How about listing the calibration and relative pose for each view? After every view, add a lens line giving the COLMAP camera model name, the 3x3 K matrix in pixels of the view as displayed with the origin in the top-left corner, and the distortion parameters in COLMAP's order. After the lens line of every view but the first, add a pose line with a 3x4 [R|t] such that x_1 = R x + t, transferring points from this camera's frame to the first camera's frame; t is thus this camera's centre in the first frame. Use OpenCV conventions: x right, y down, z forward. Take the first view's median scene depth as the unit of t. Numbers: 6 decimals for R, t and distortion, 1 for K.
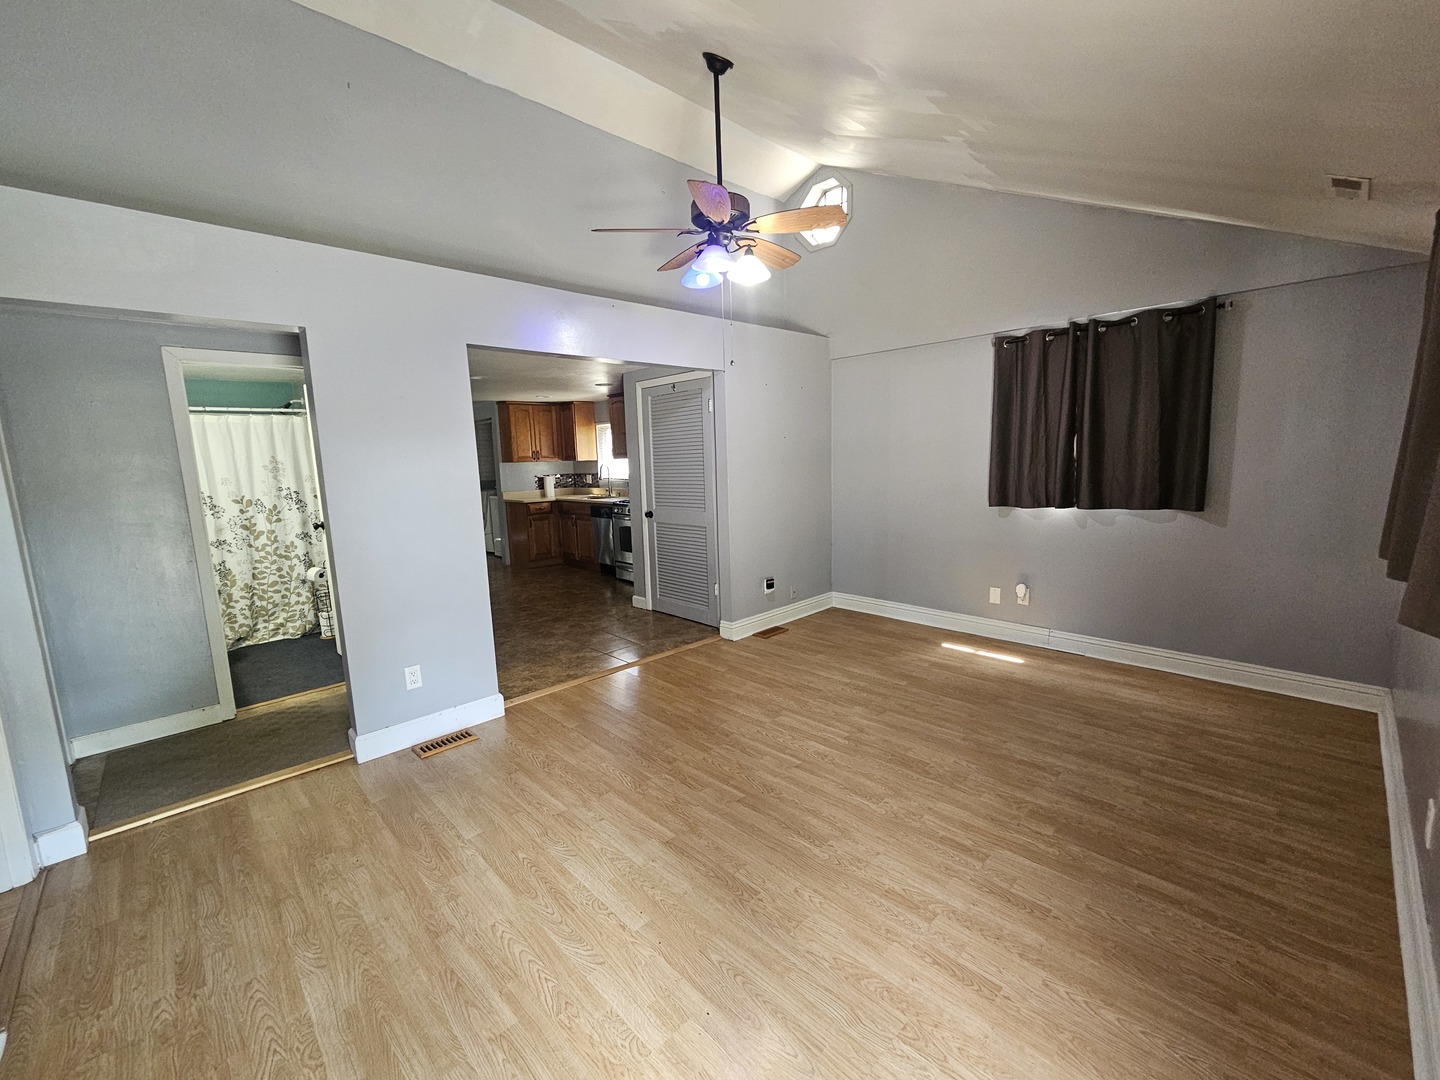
lens RADIAL K [[594.5, 0, 720.0], [0, 594.5, 540.0], [0, 0, 1]] dist [-0.008698, 0.005224]
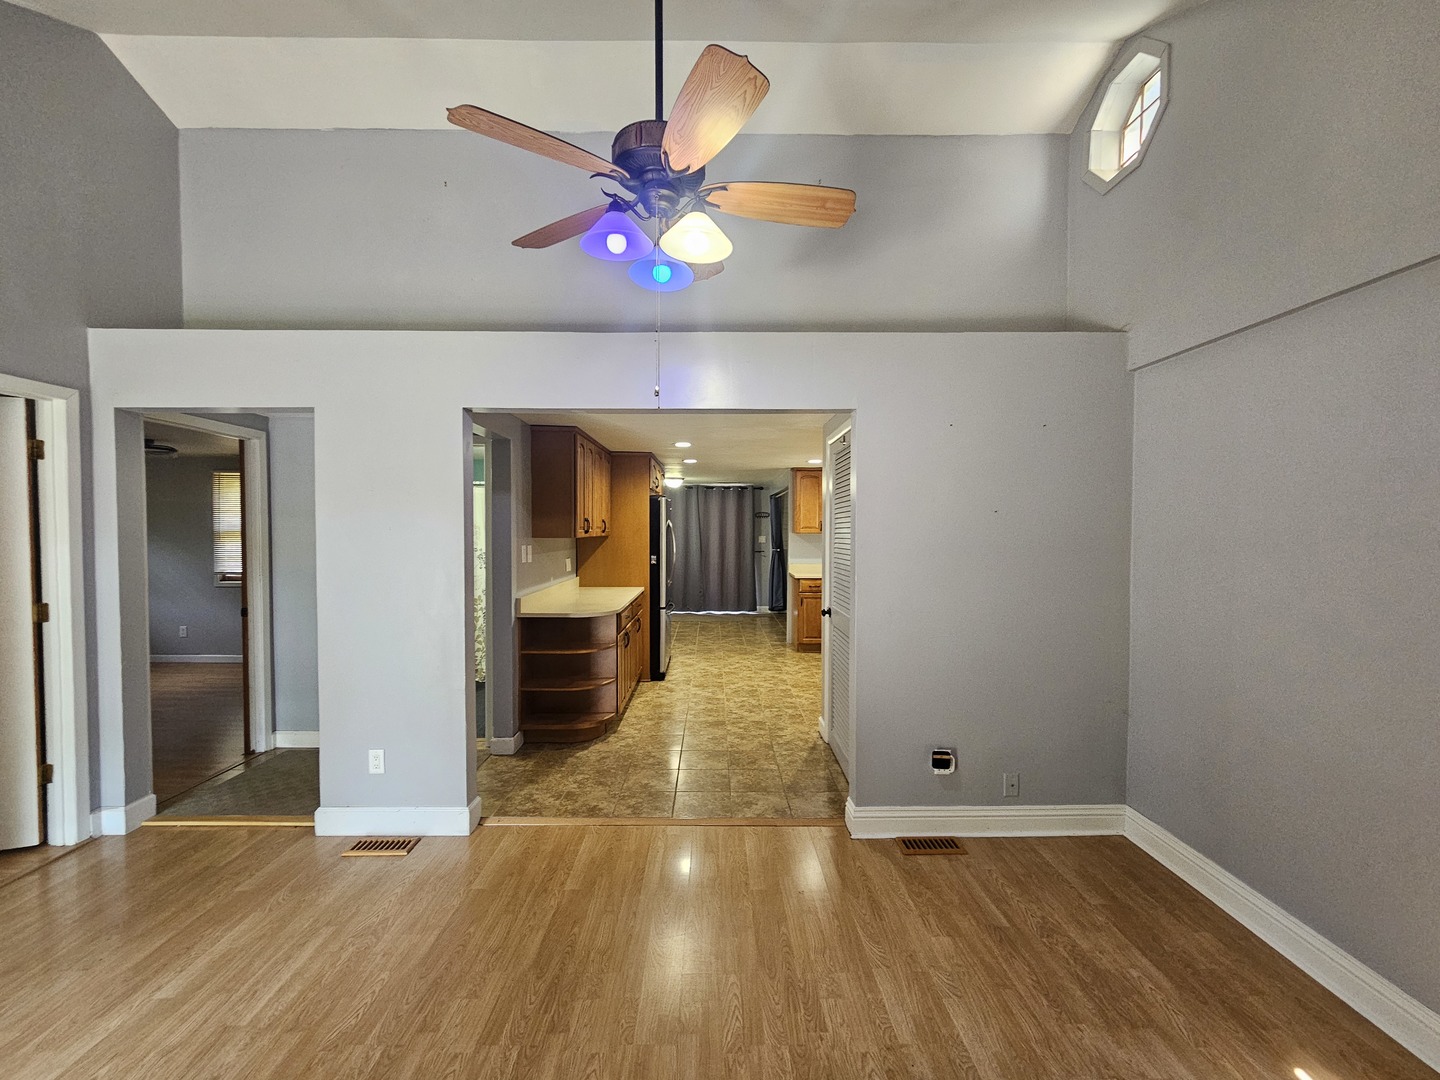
lens RADIAL K [[594.5, 0, 720.0], [0, 594.5, 540.0], [0, 0, 1]] dist [-0.008698, 0.005224]
pose [[0.726182, 0.046188, -0.685950, 0.314250], [-0.122011, 0.990561, -0.062468, -0.076454], [0.676590, 0.129056, 0.724963, 0.402972]]
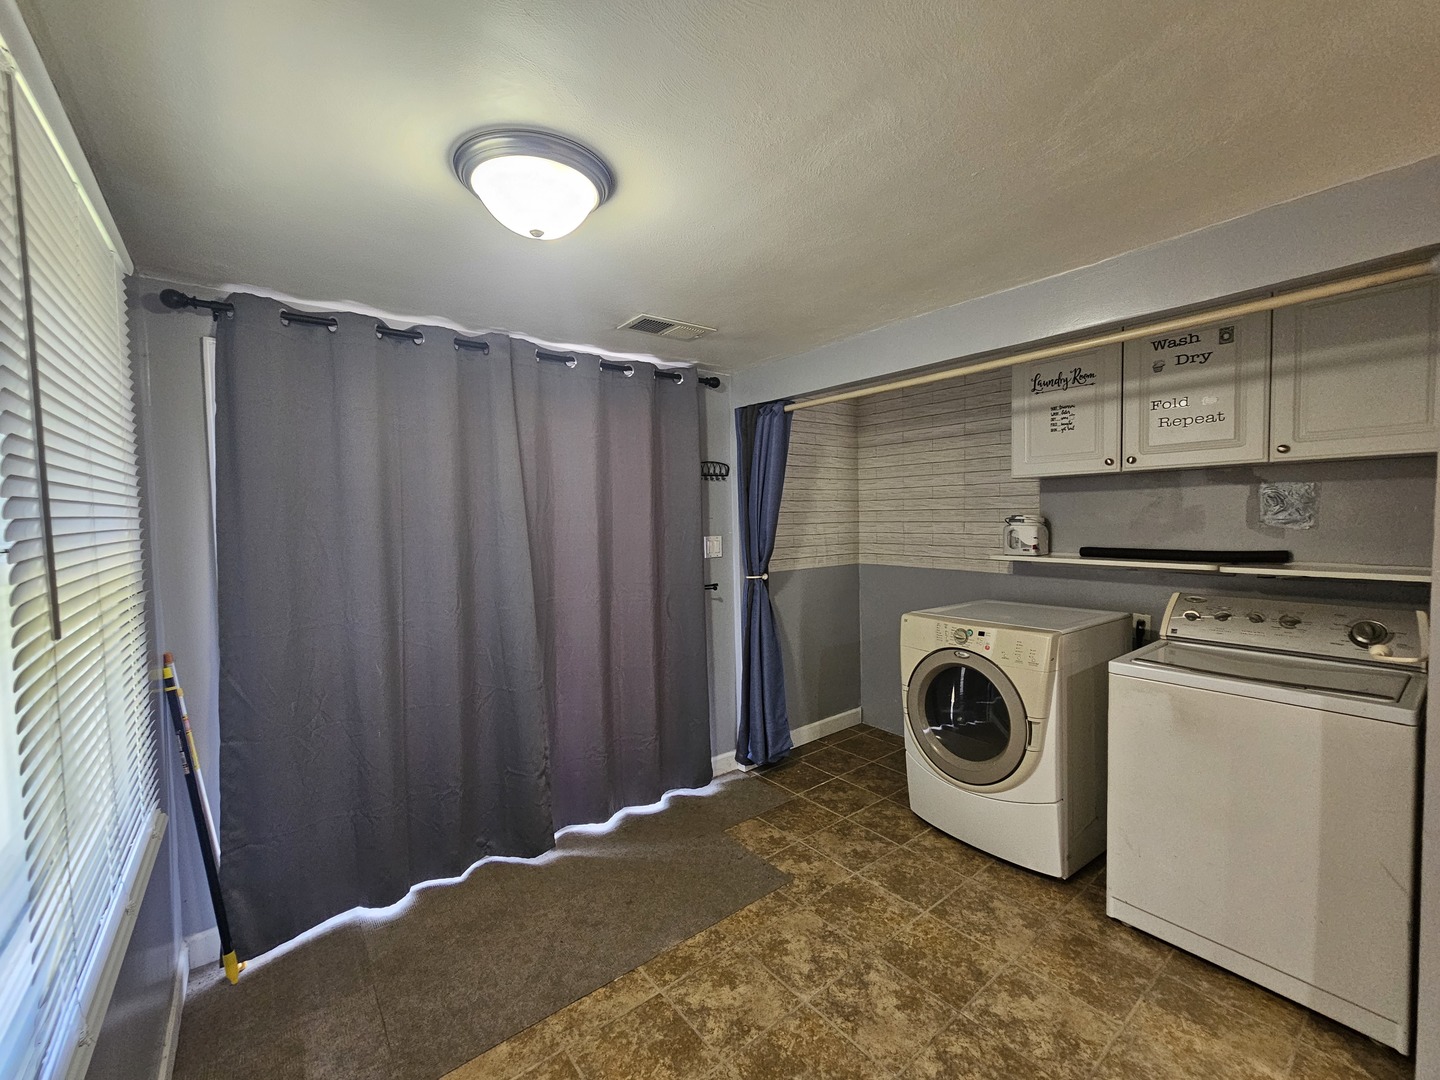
lens RADIAL K [[594.5, 0, 720.0], [0, 594.5, 540.0], [0, 0, 1]] dist [-0.008698, 0.005224]
pose [[0.994449, 0.017298, -0.103791, -0.927734], [-0.027331, 0.995003, -0.096037, -0.170722], [0.101611, 0.098340, 0.989952, 1.355091]]
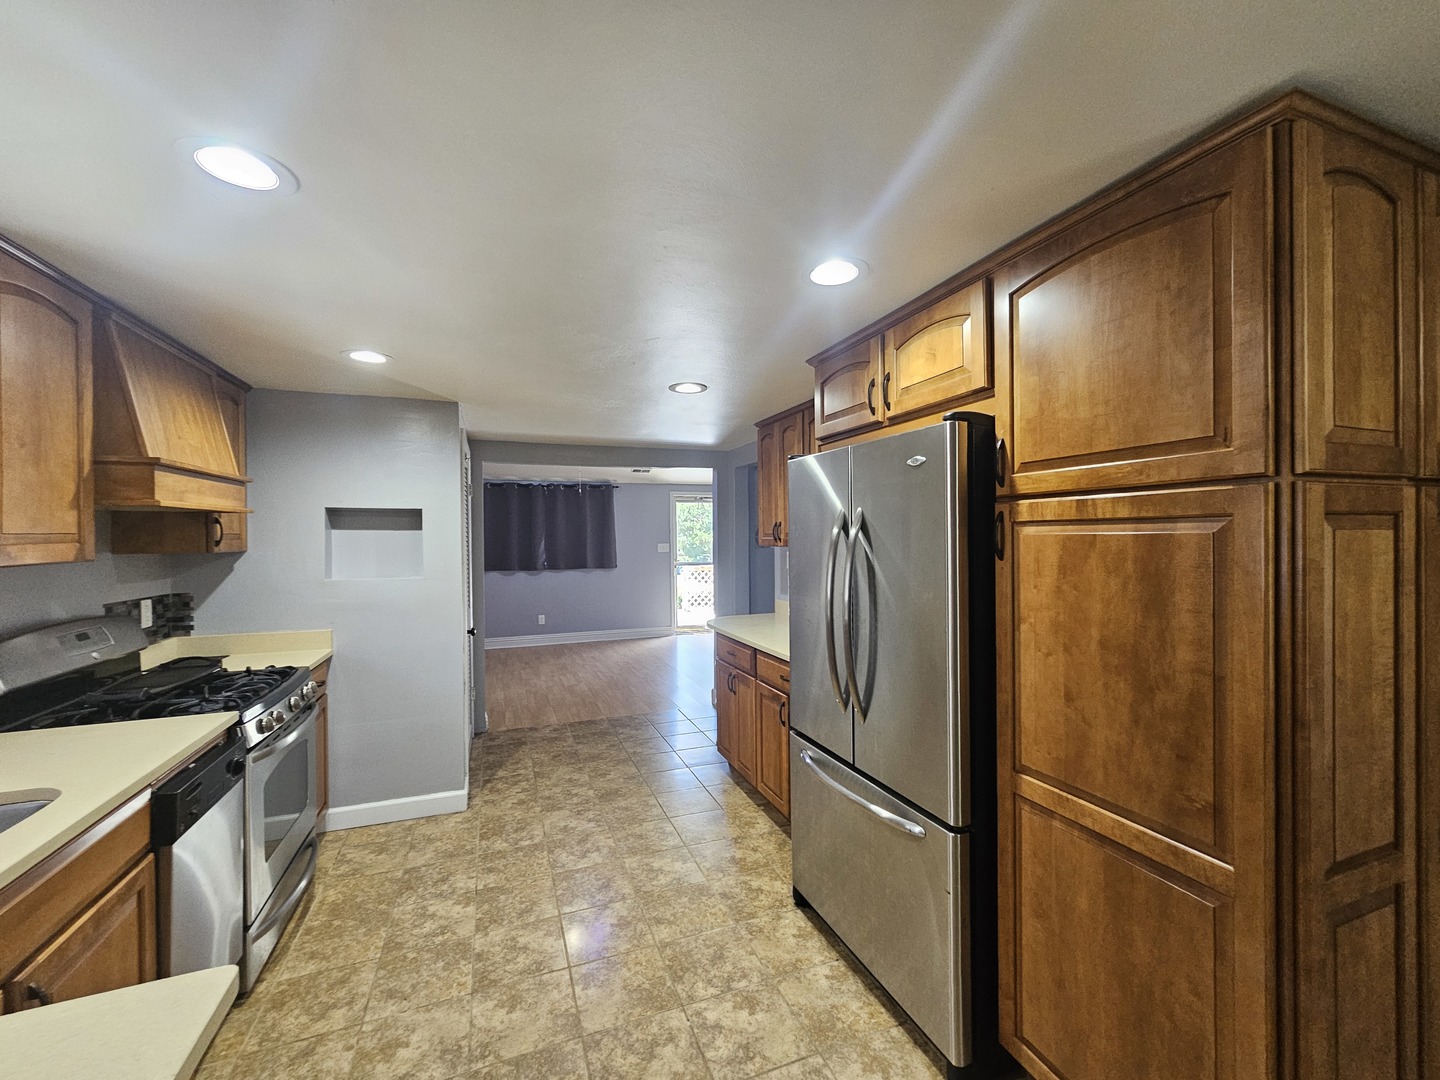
lens RADIAL K [[594.5, 0, 720.0], [0, 594.5, 540.0], [0, 0, 1]] dist [-0.008698, 0.005224]
pose [[-0.920563, 0.035951, 0.388936, -0.684456], [0.092318, 0.987569, 0.127221, -0.218276], [-0.379527, 0.153021, -0.912438, 1.614233]]
